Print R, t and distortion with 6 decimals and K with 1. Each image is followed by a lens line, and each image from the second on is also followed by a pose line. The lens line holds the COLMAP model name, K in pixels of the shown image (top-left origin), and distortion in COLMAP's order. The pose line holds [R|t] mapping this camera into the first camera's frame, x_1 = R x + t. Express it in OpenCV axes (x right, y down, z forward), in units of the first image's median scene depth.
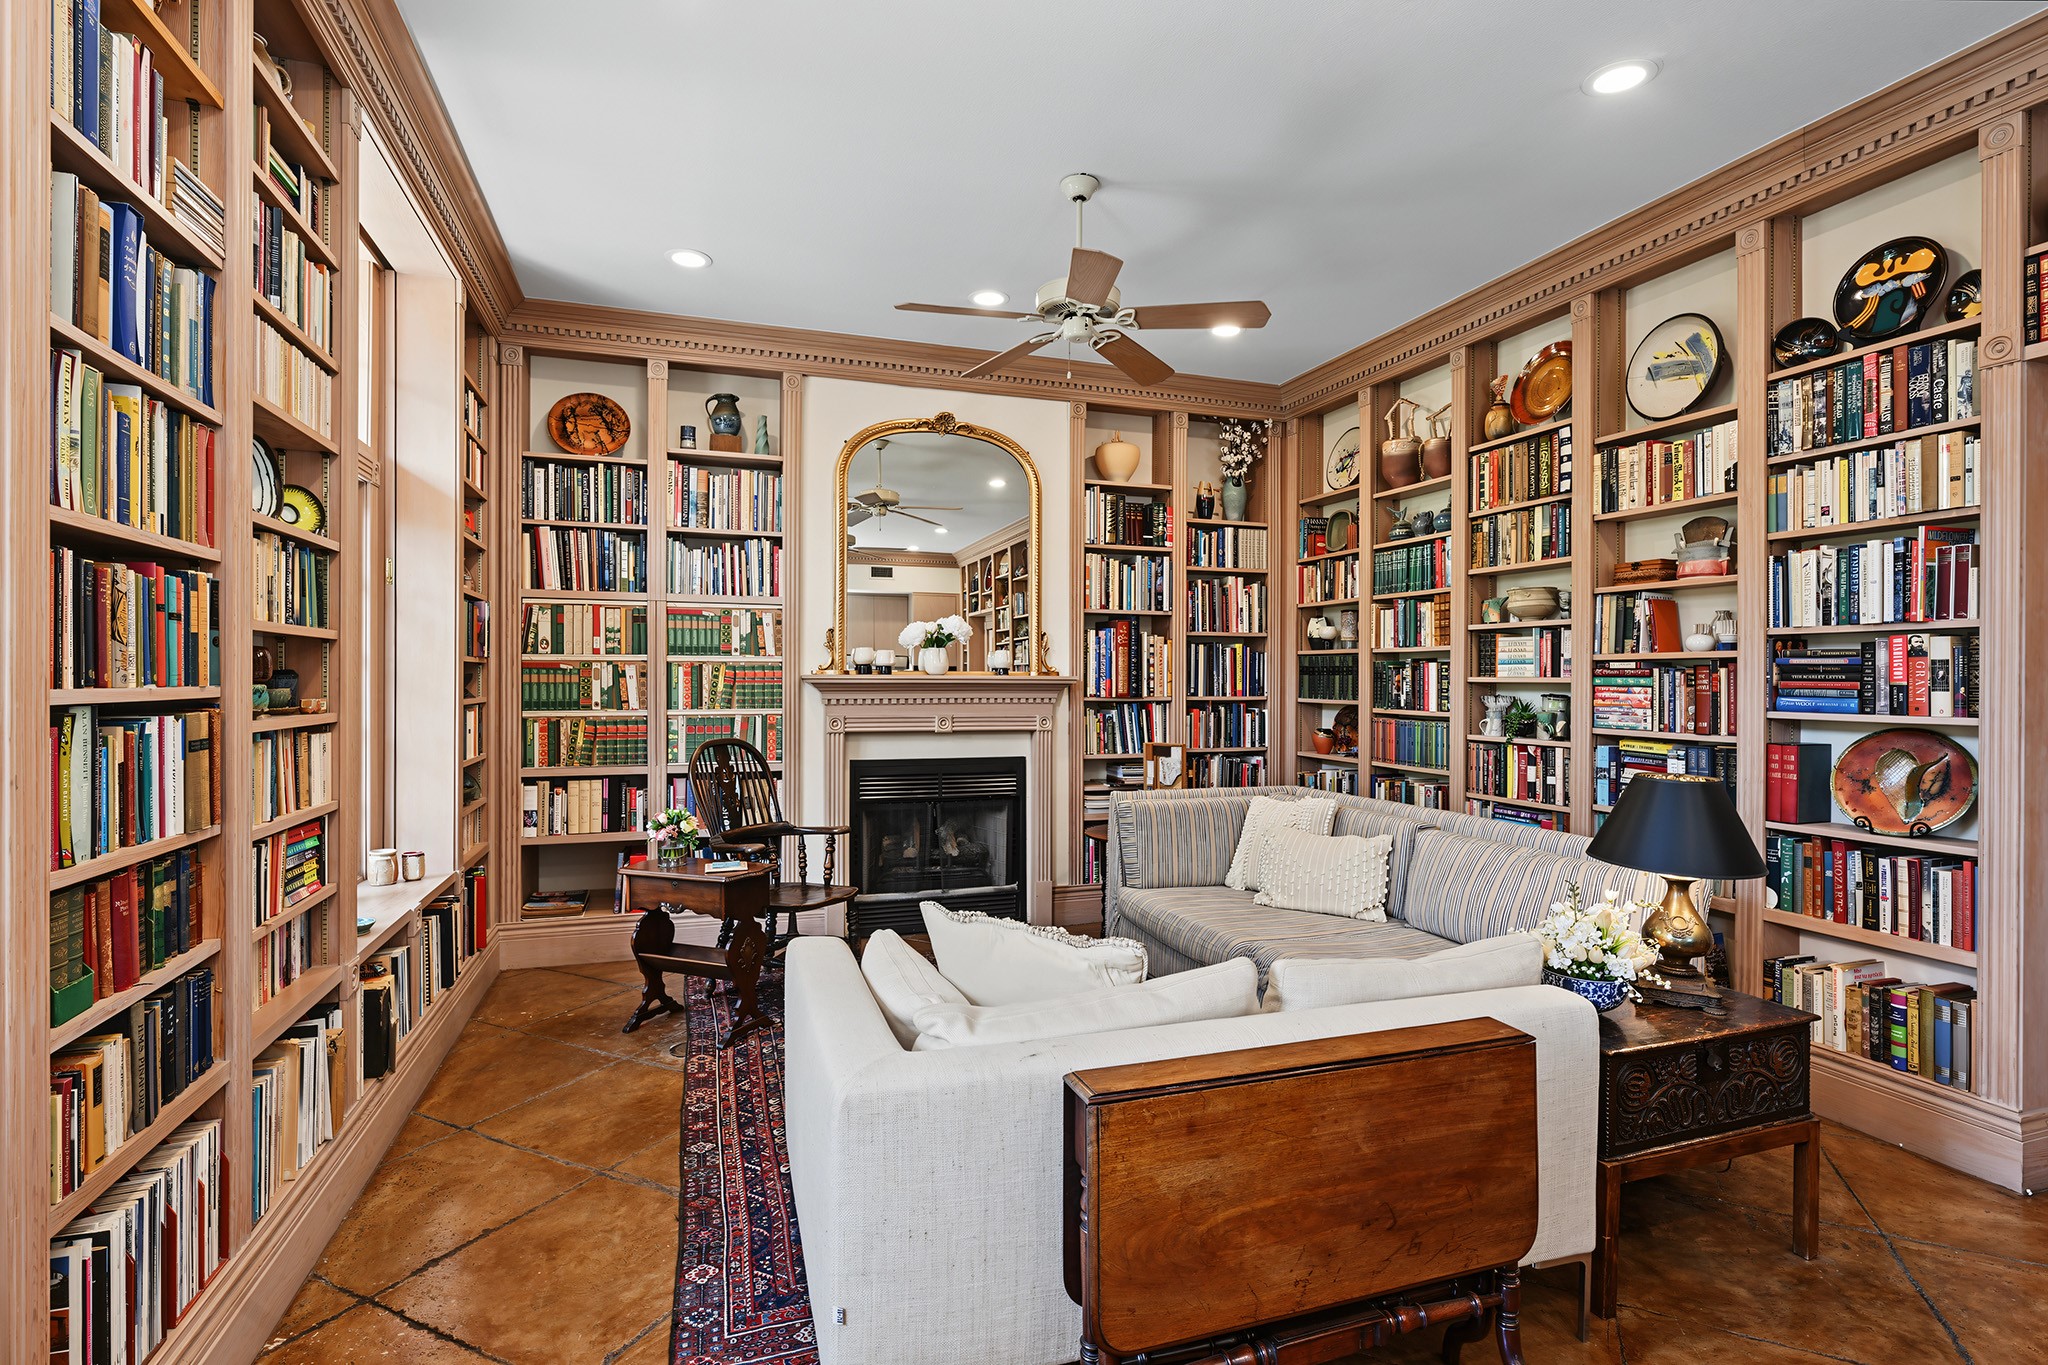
lens RADIAL K [[967.4, 0, 1022.1], [0, 967.4, 678.8], [0, 0, 1]] dist [-0.001382, -0.000139]
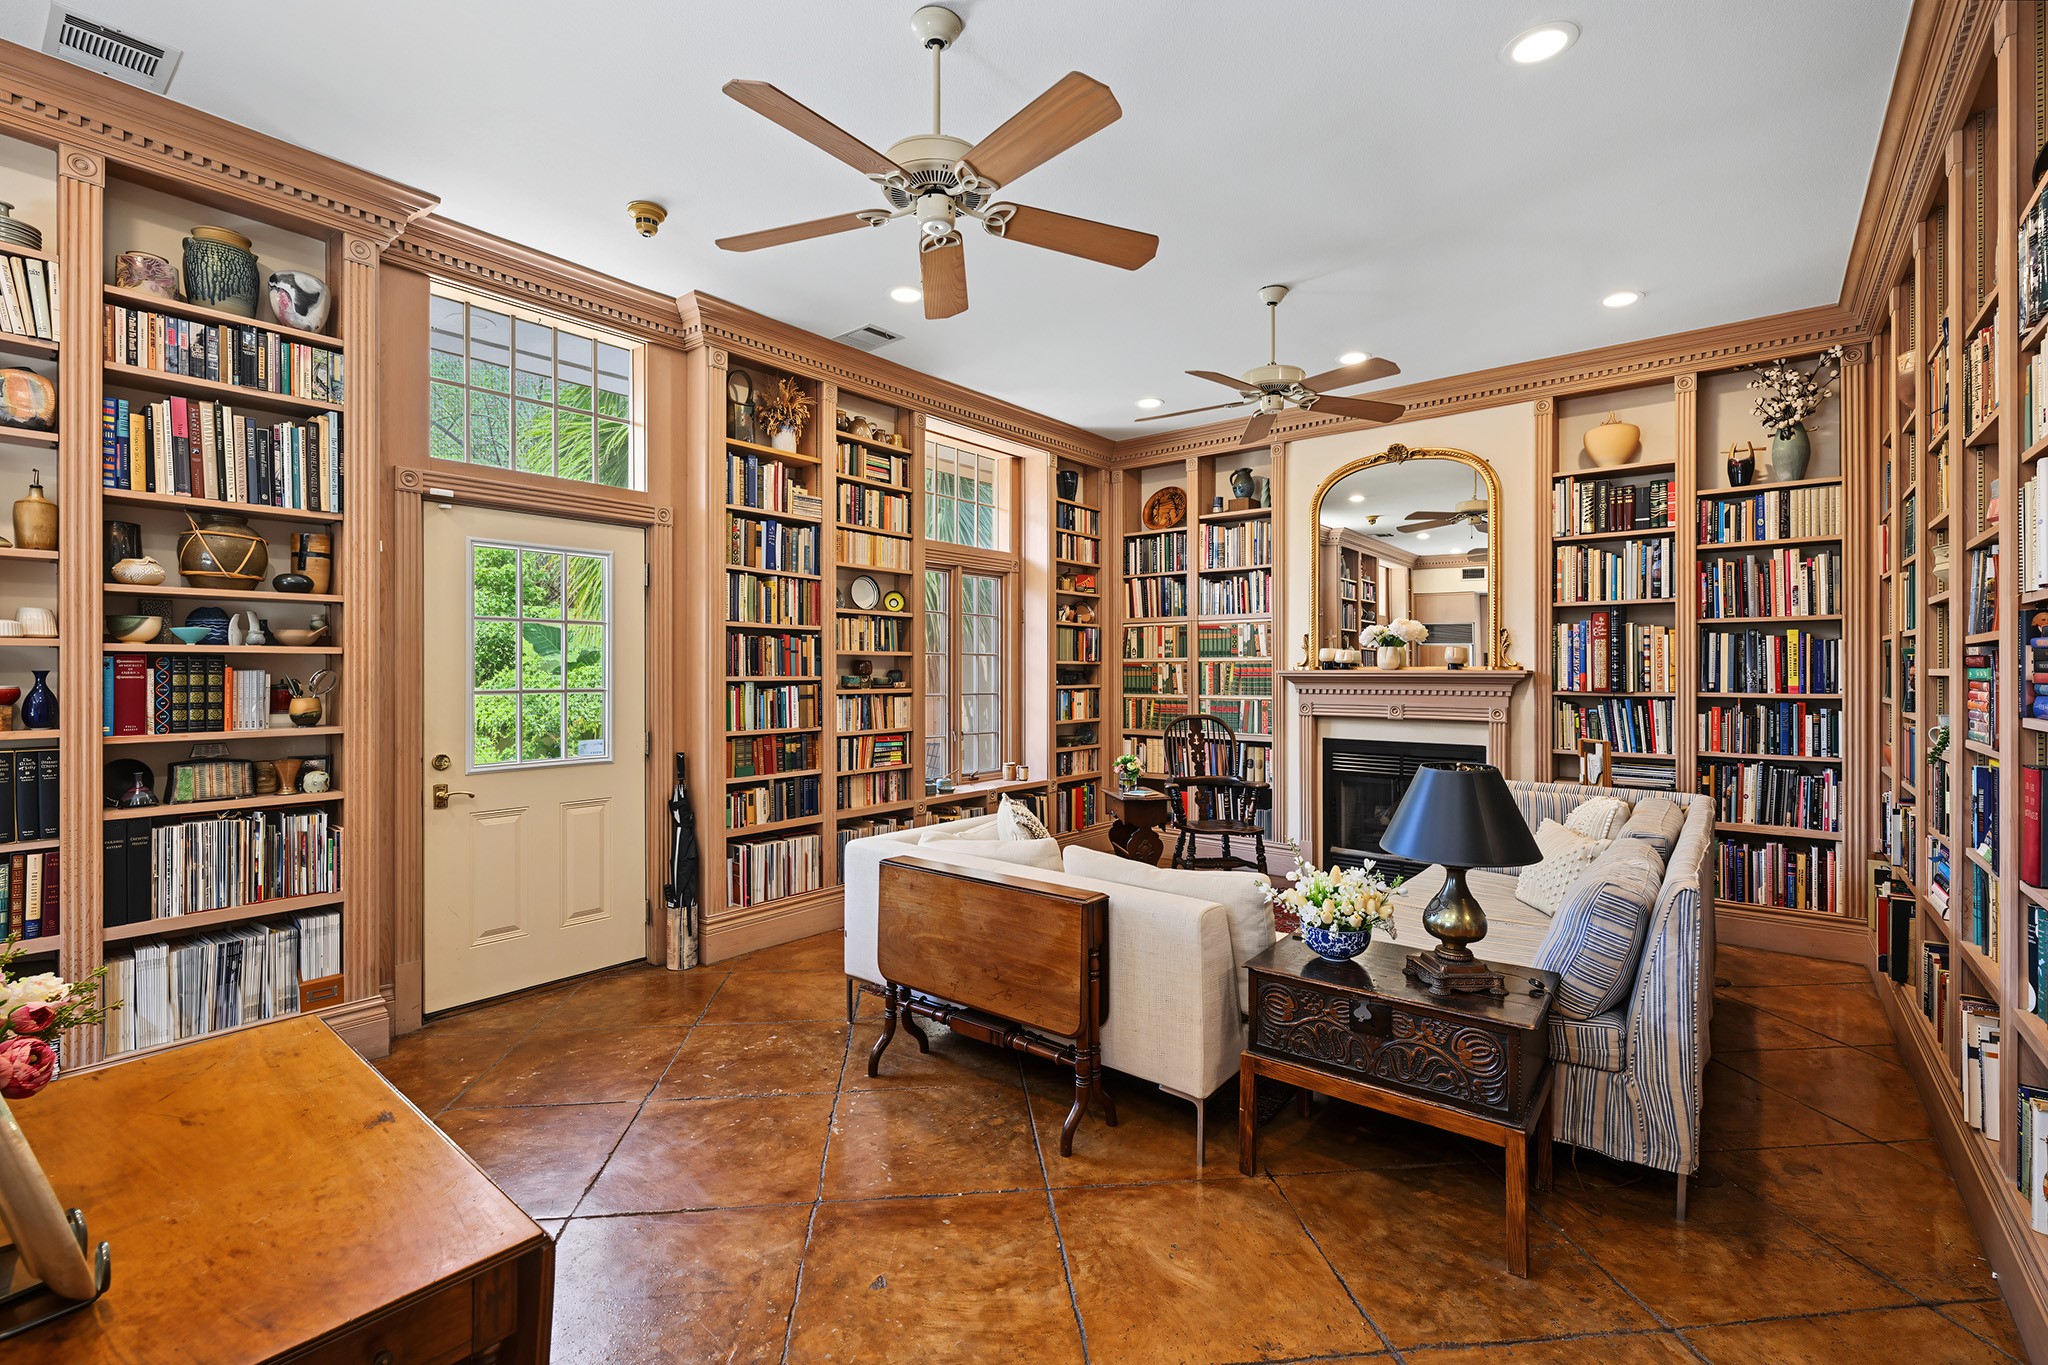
lens RADIAL K [[893.5, 0, 1020.0], [0, 893.5, 670.1], [0, 0, 1]] dist [-0.003697, 0.000779]
pose [[0.531829, -0.005042, -0.846836, 0.653849], [0.000630, 0.999984, -0.005558, 0.001976], [0.846851, 0.002422, 0.531824, 0.054982]]
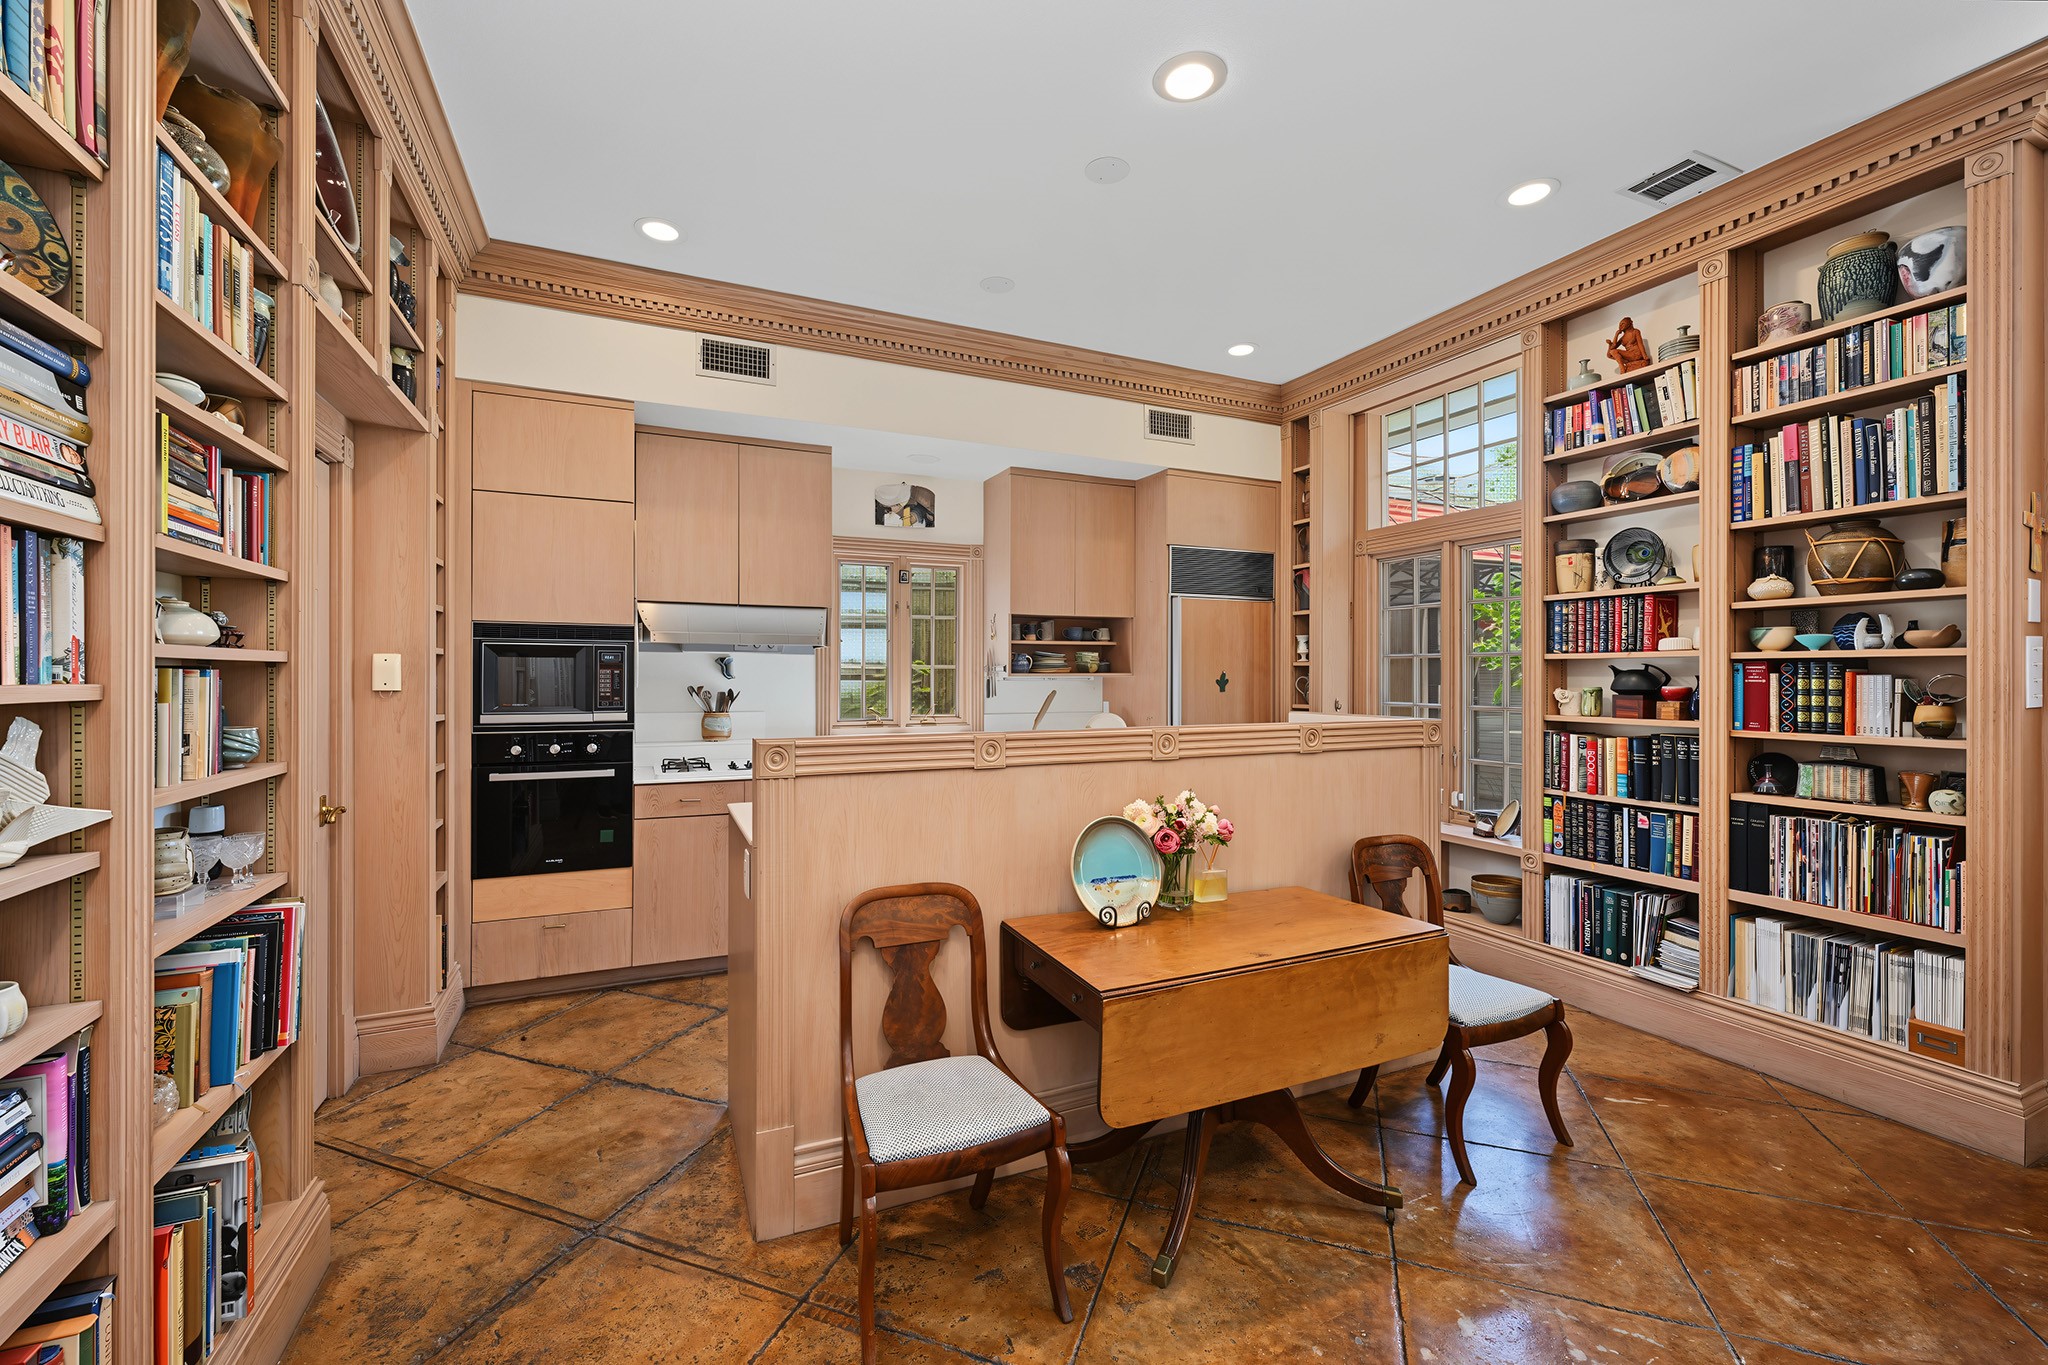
lens RADIAL K [[831.1, 0, 1016.5], [0, 831.1, 674.5], [0, 0, 1]] dist [0.001631, -0.001008]
pose [[-0.995904, -0.005854, -0.090231, 0.464704], [-0.005934, 0.999982, 0.000627, 0.001124], [0.090225, 0.001160, -0.995921, 0.454277]]
